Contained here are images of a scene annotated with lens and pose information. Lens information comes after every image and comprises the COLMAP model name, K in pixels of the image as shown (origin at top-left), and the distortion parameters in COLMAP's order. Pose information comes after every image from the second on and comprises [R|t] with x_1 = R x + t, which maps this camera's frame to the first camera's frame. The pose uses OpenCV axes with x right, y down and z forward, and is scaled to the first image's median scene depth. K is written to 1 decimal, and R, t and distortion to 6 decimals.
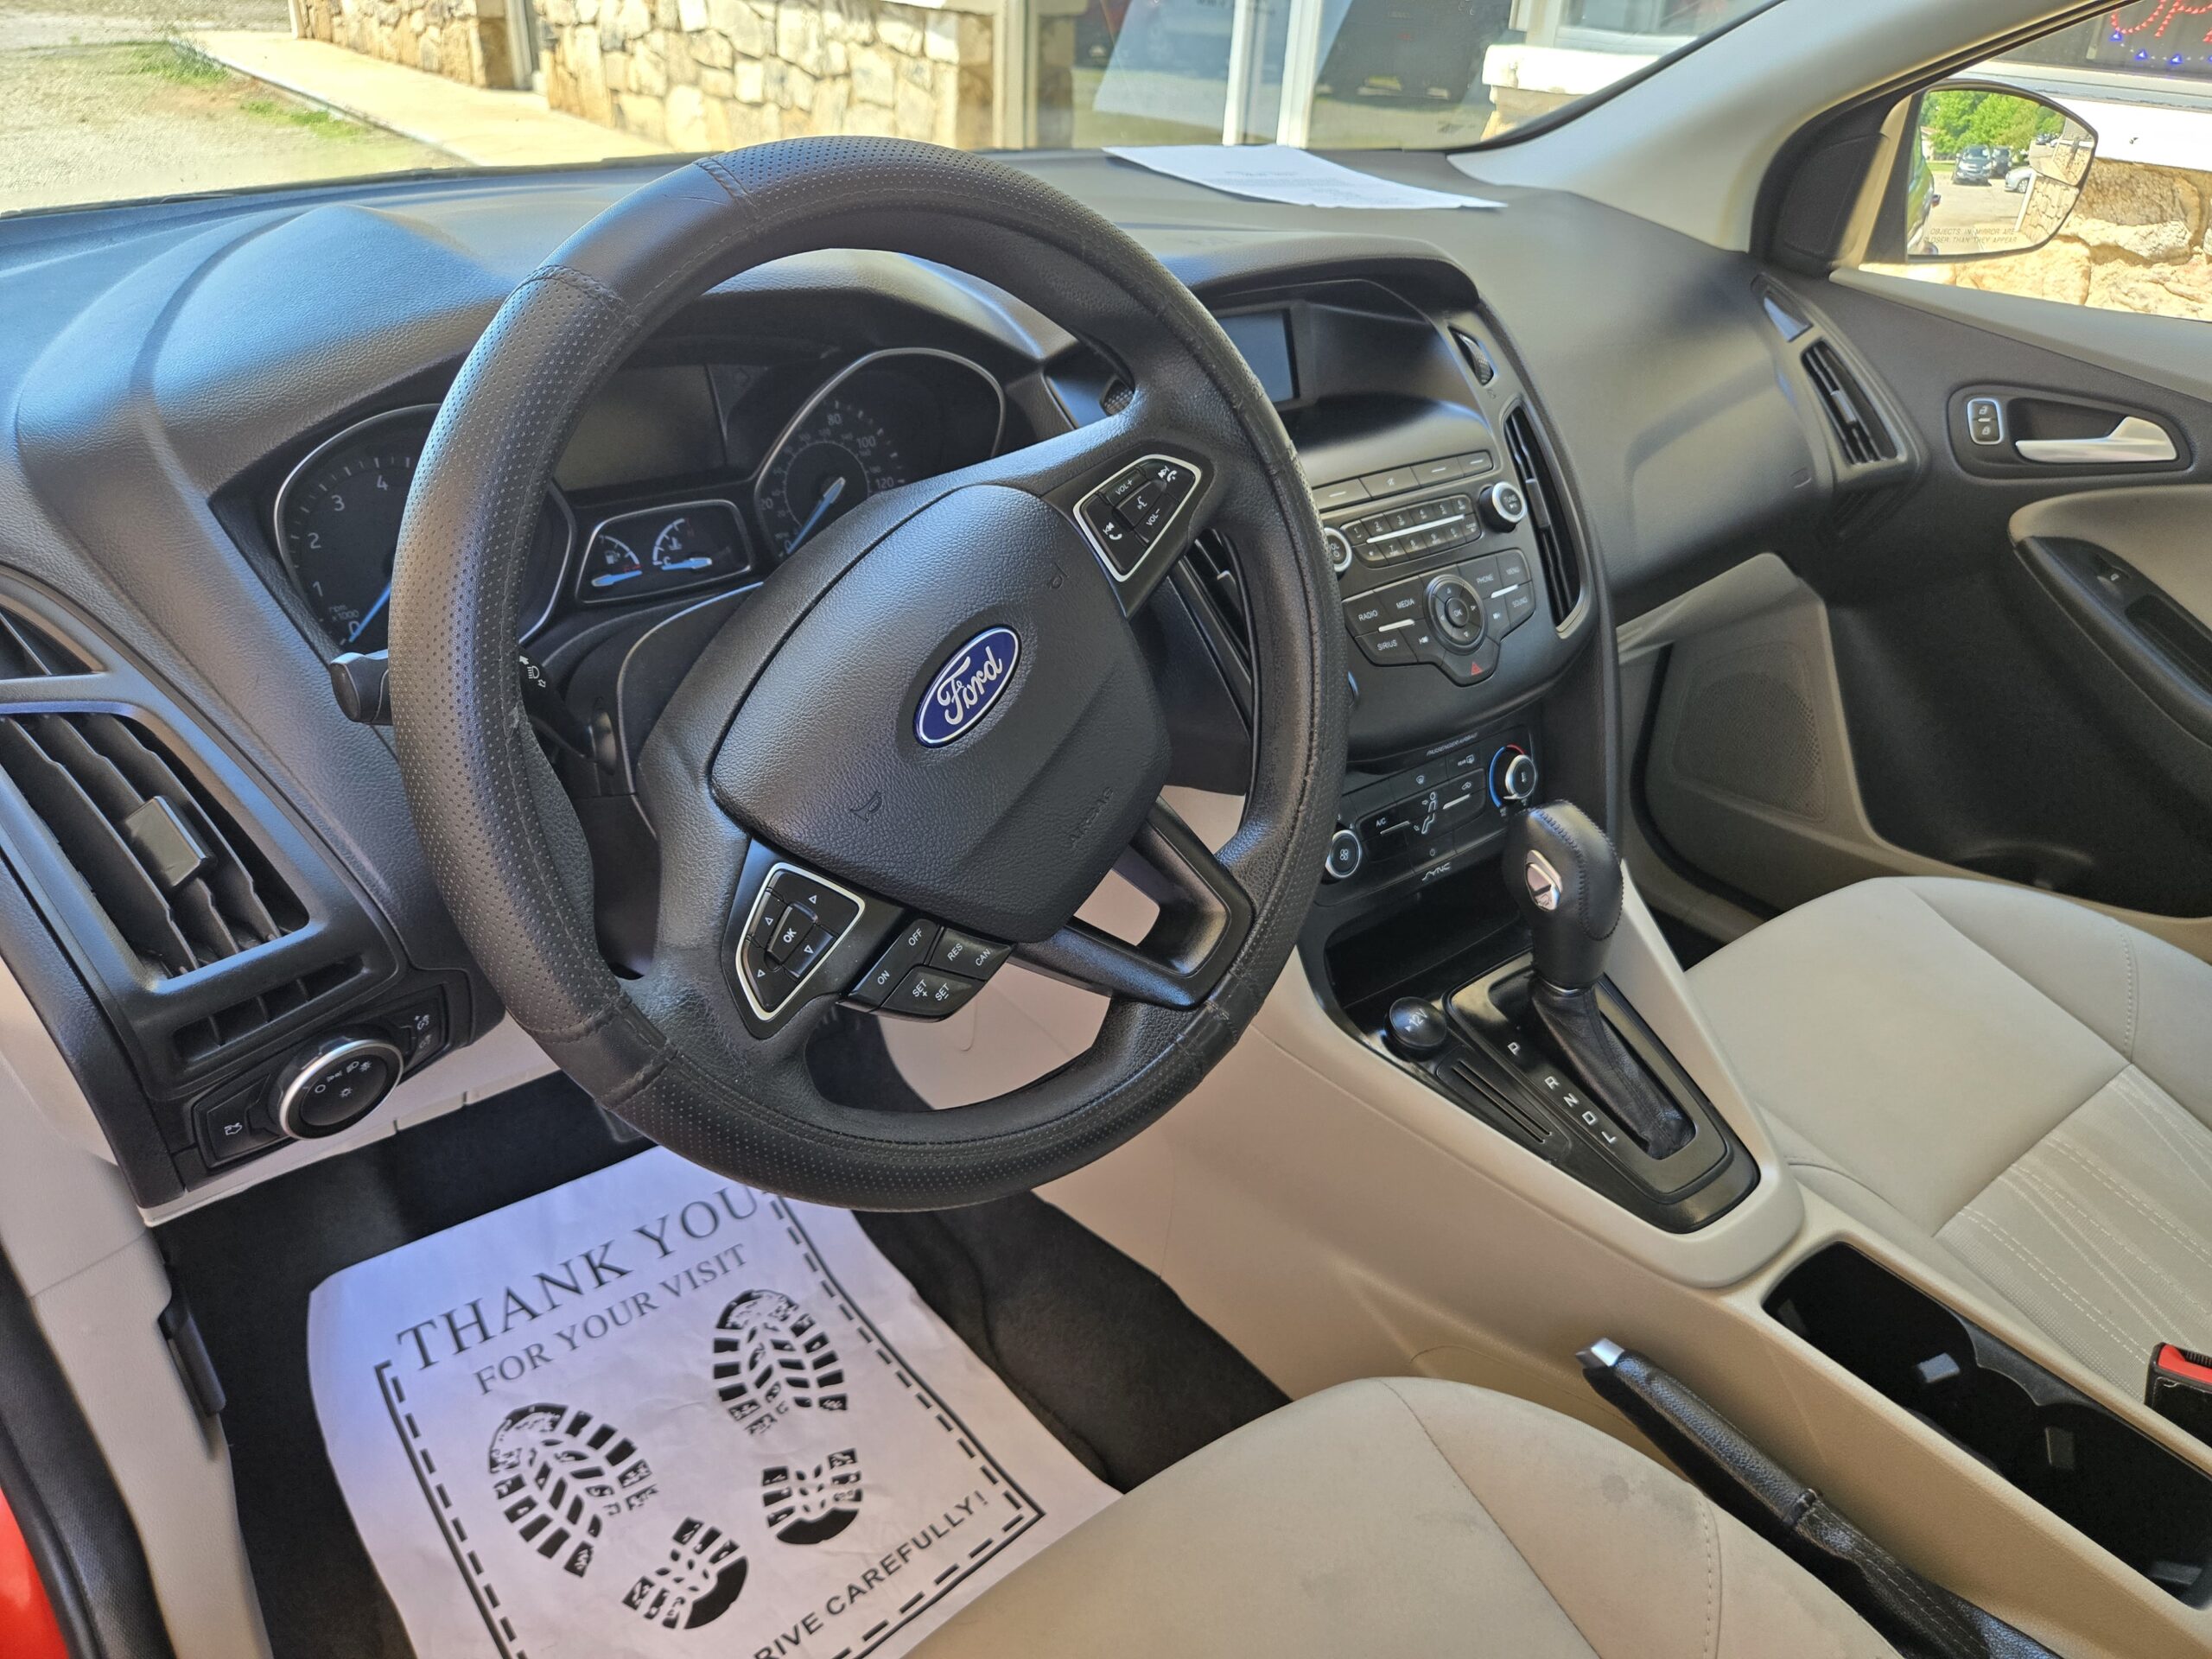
lens RADIAL K [[1491.3, 0, 1125.0], [0, 1491.3, 840.4], [0, 0, 1]] dist [0.054370, -0.053603]
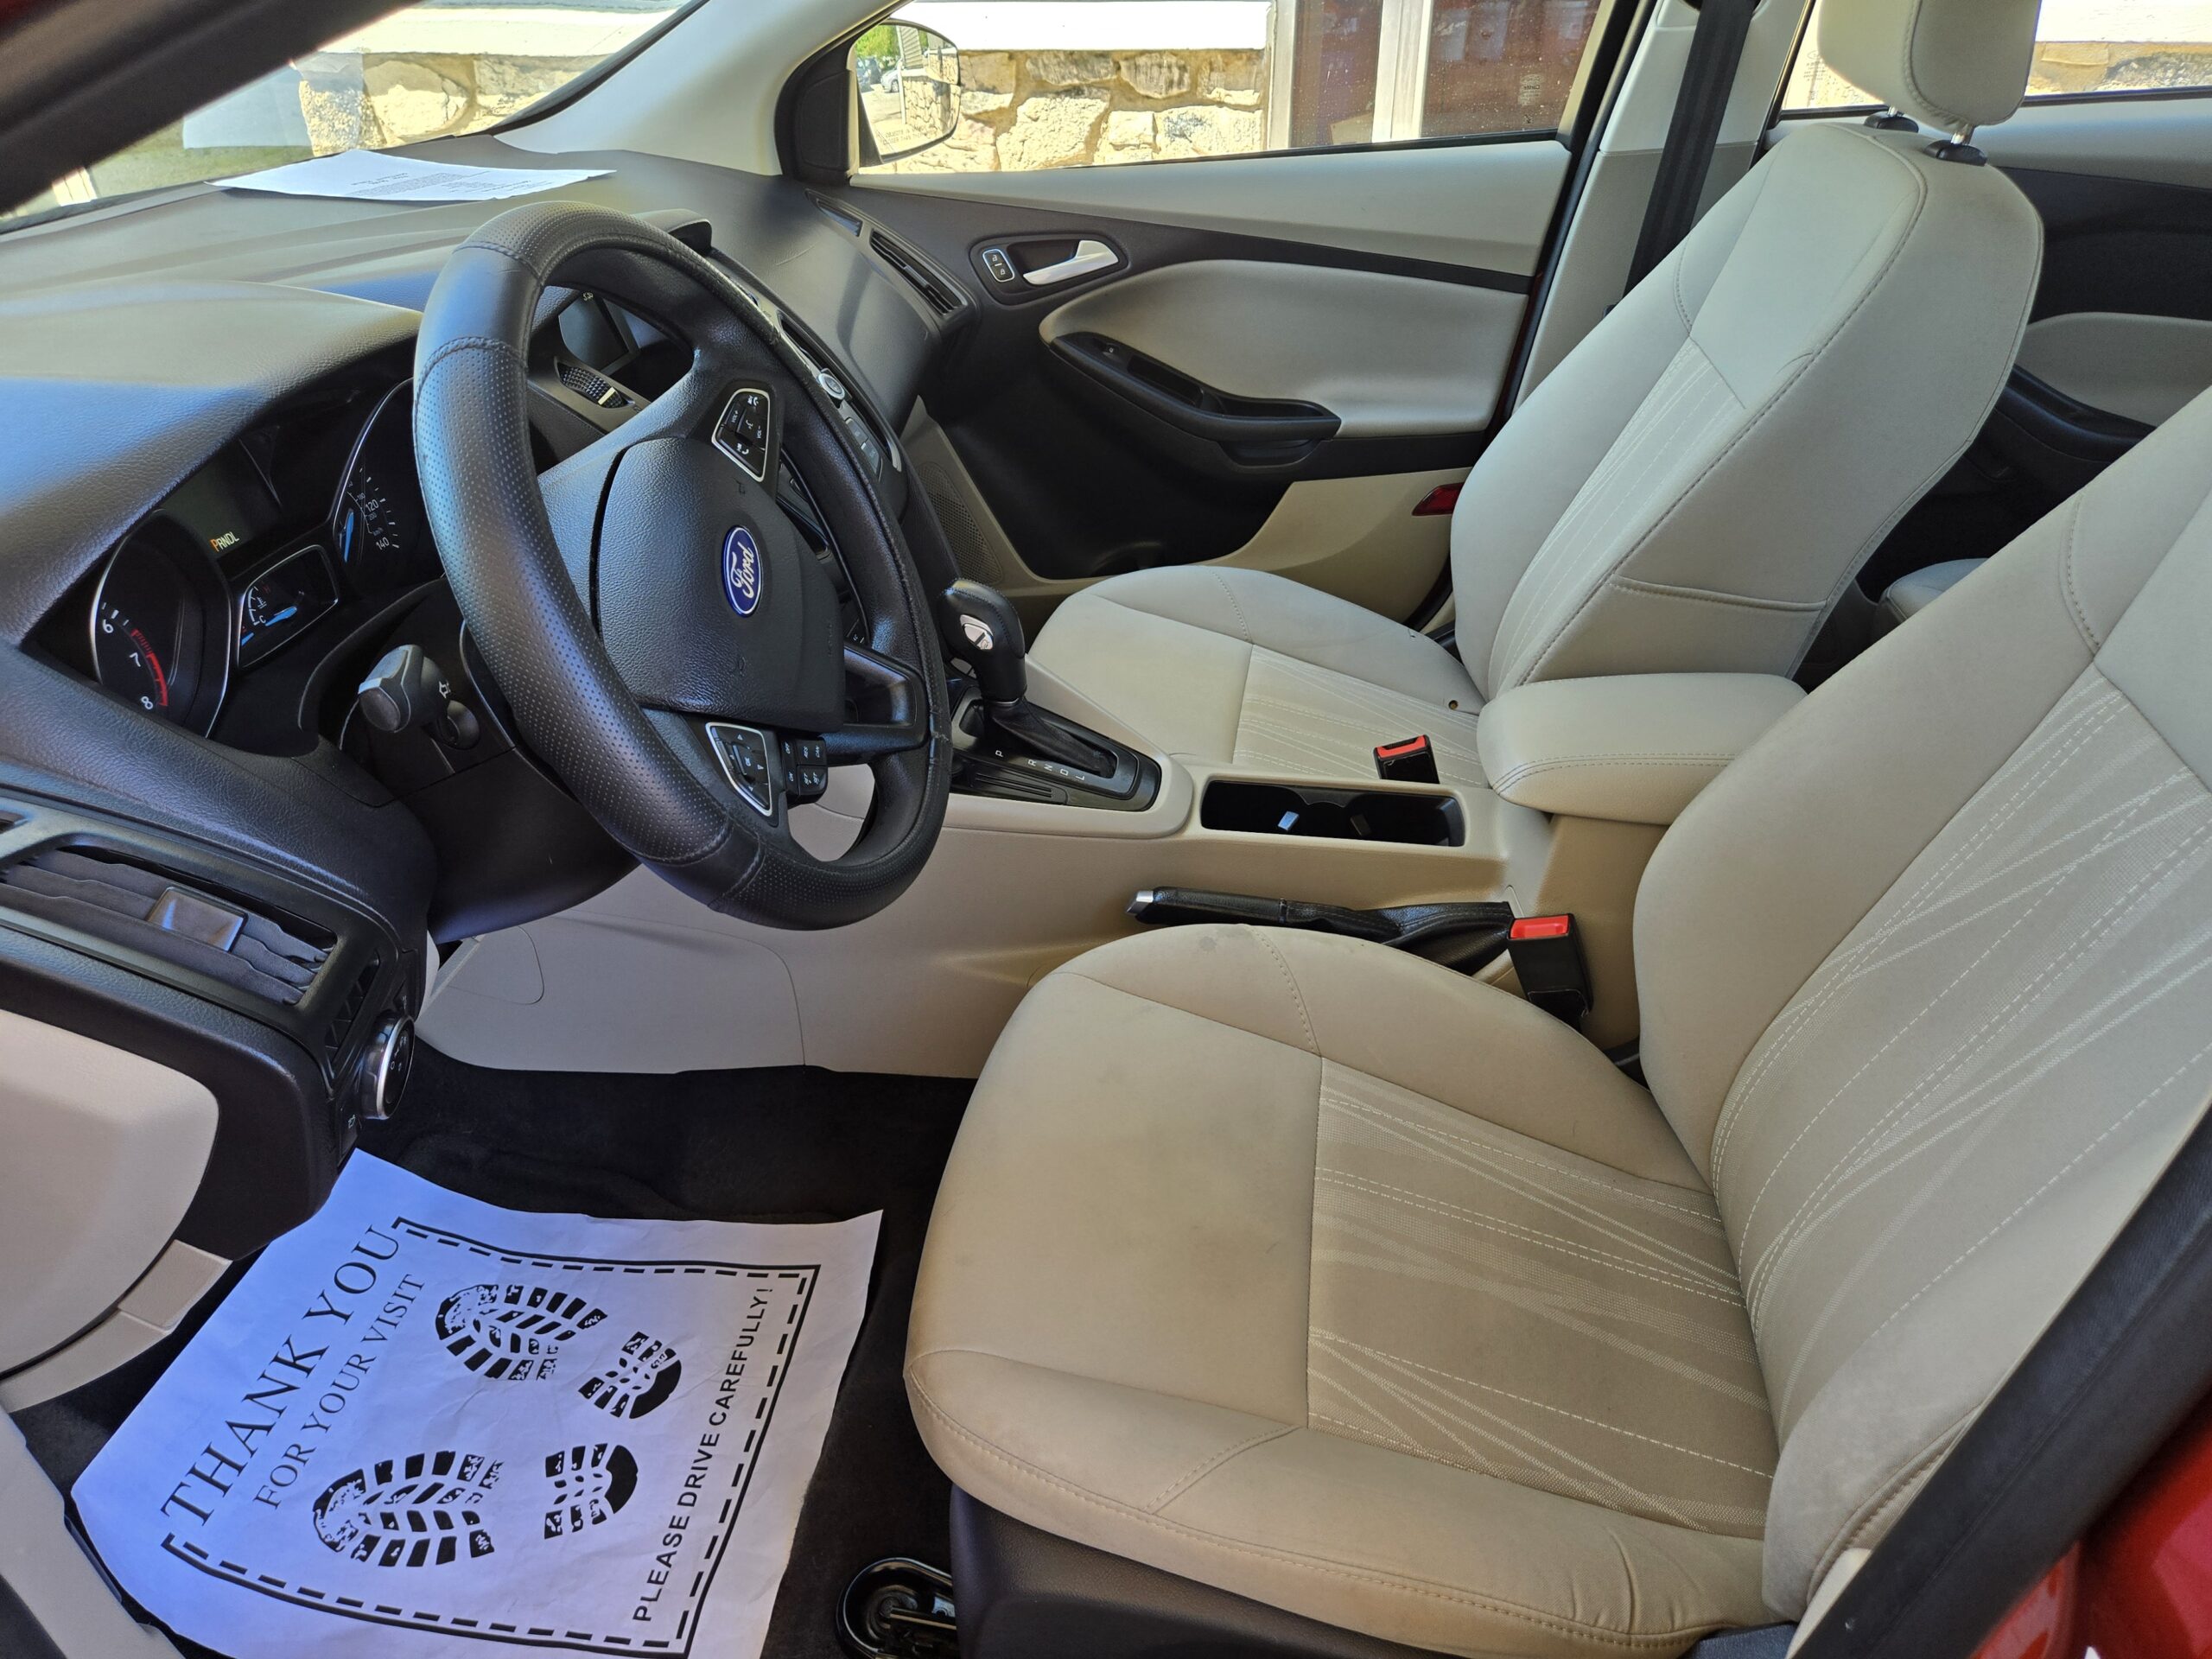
lens RADIAL K [[1493.0, 0, 1084.2], [0, 1493.0, 837.3], [0, 0, 1]] dist [0.075132, -0.071763]
pose [[0.737070, -0.413770, 0.534342, -0.407331], [0.393018, 0.905651, 0.159167, 0.014332], [-0.549786, 0.092689, 0.830147, -0.186297]]
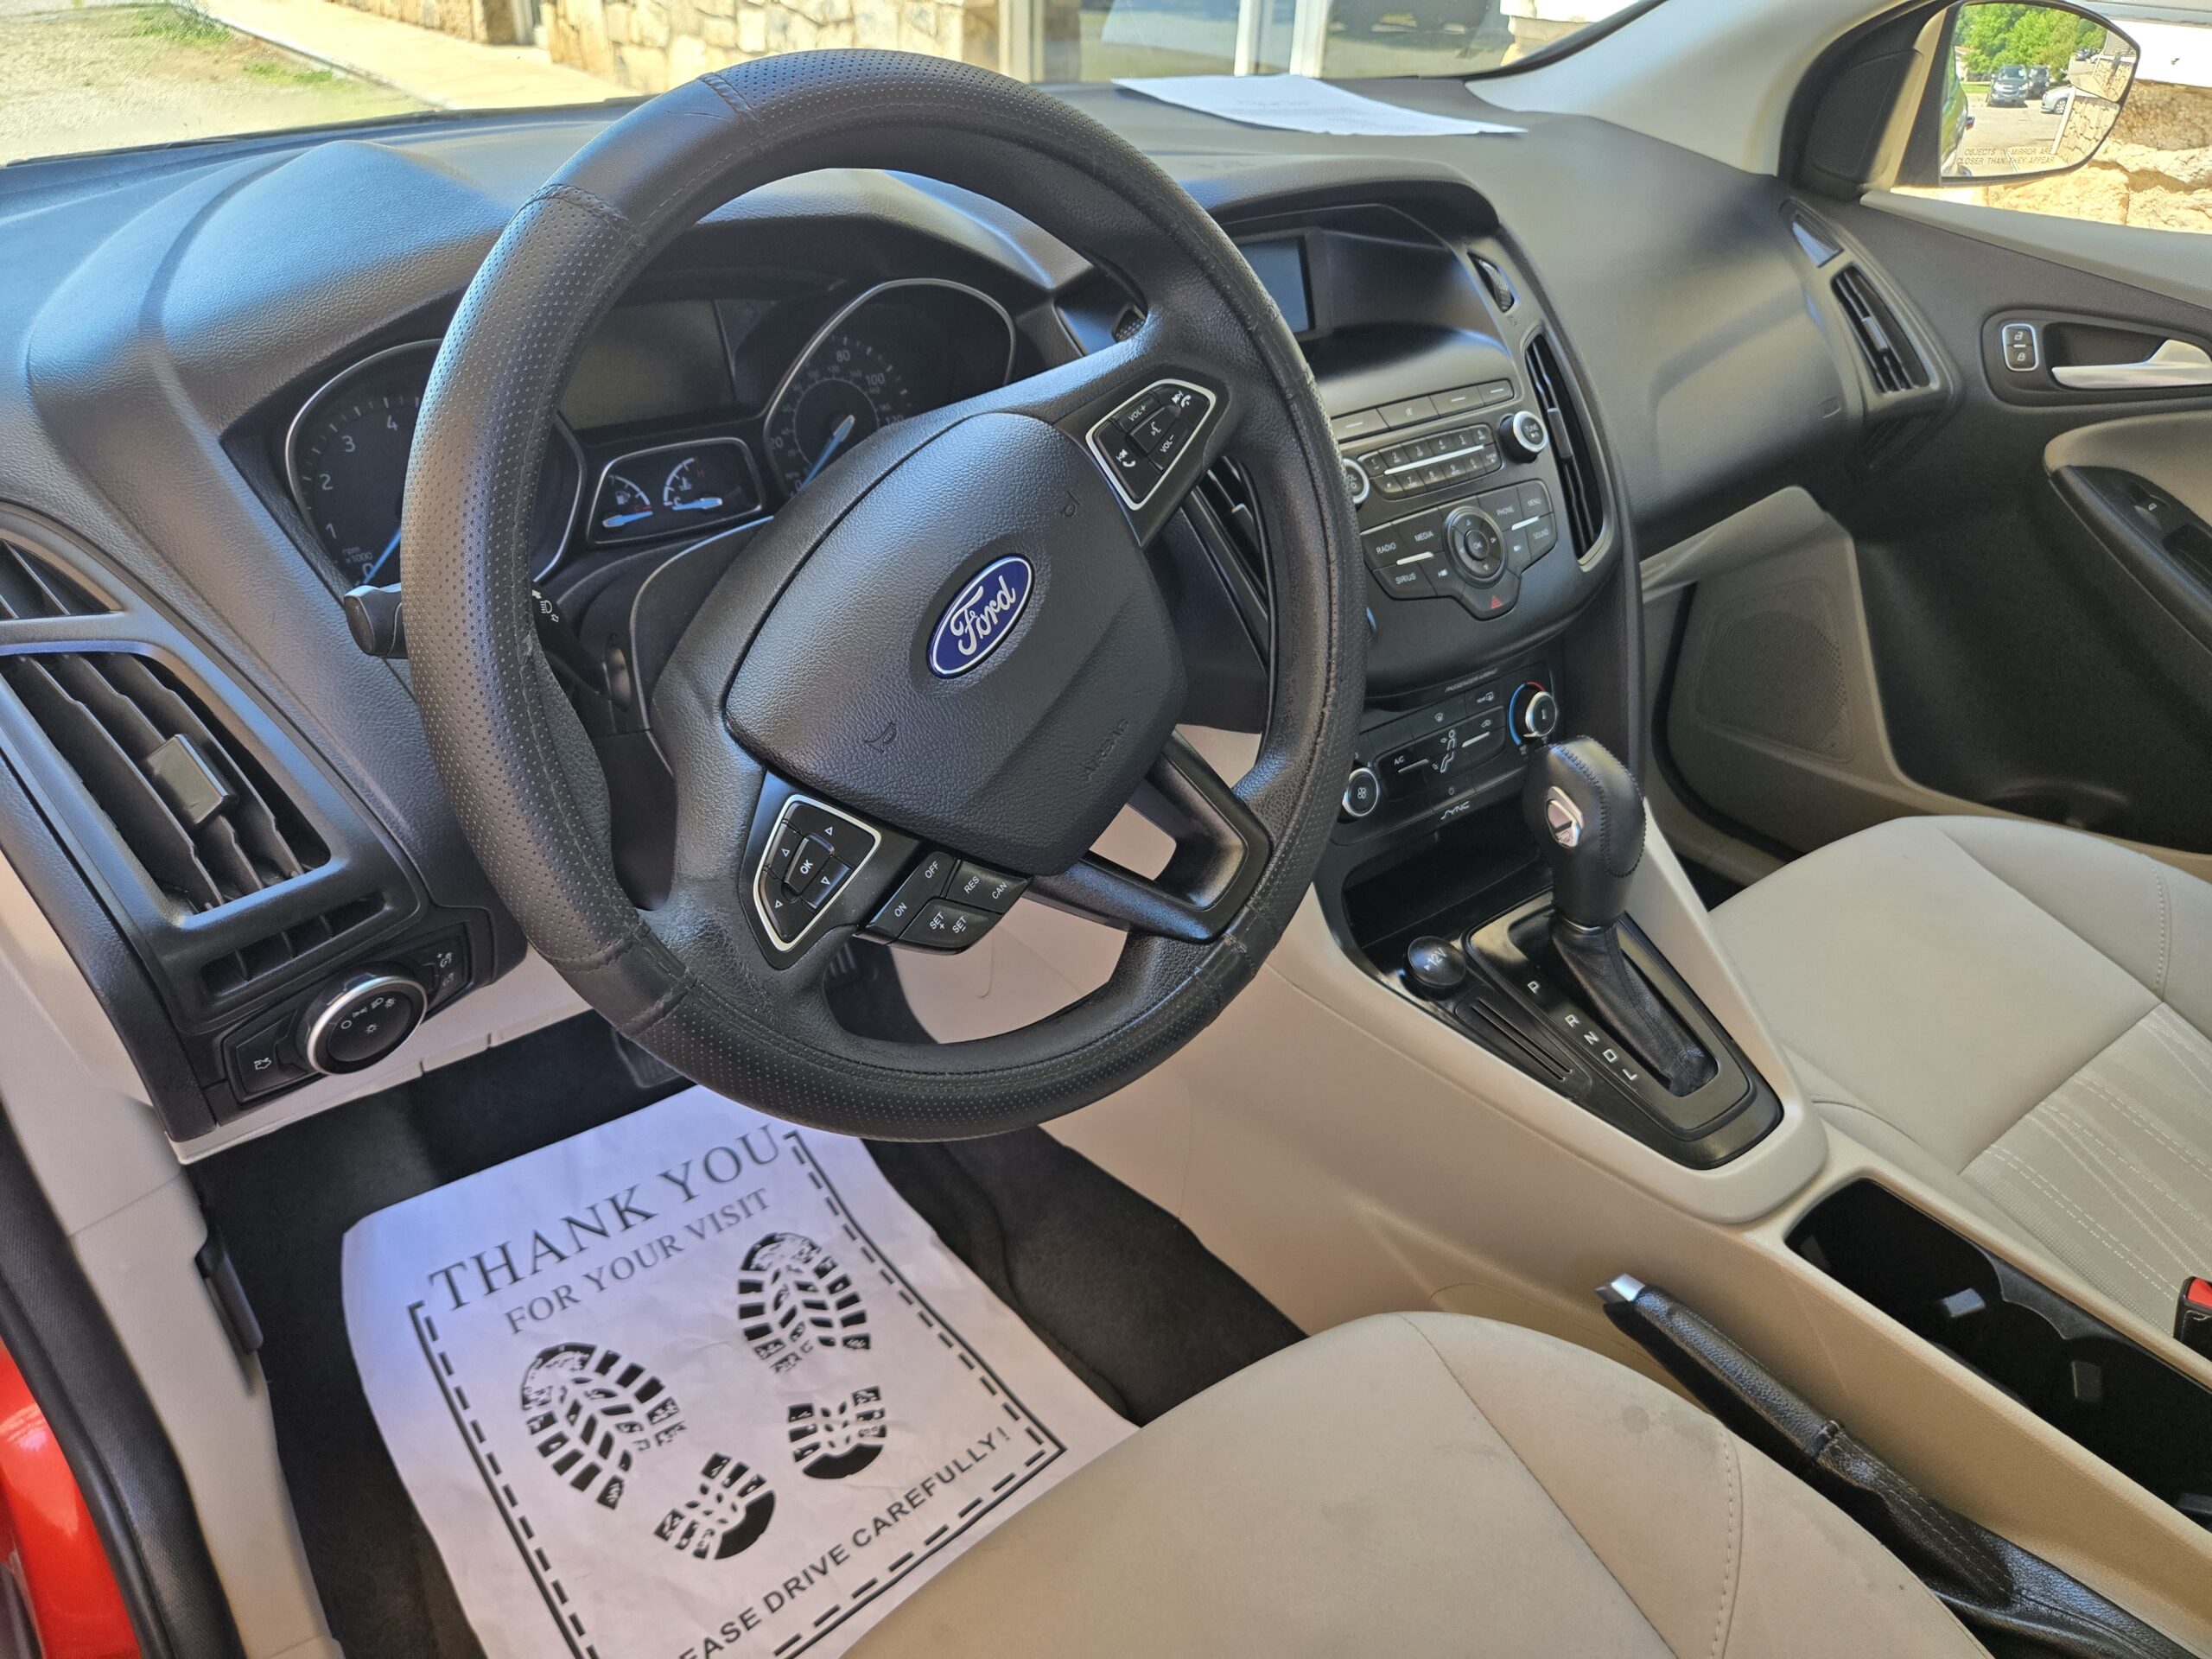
lens RADIAL K [[1492.7, 0, 1107.3], [0, 1492.7, 850.6], [0, 0, 1]] dist [0.053876, -0.052974]
pose [[0.999741, -0.007831, -0.021371, -0.000963], [0.008558, 0.999380, 0.034154, 0.010543], [0.021091, -0.034328, 0.999188, 0.003262]]
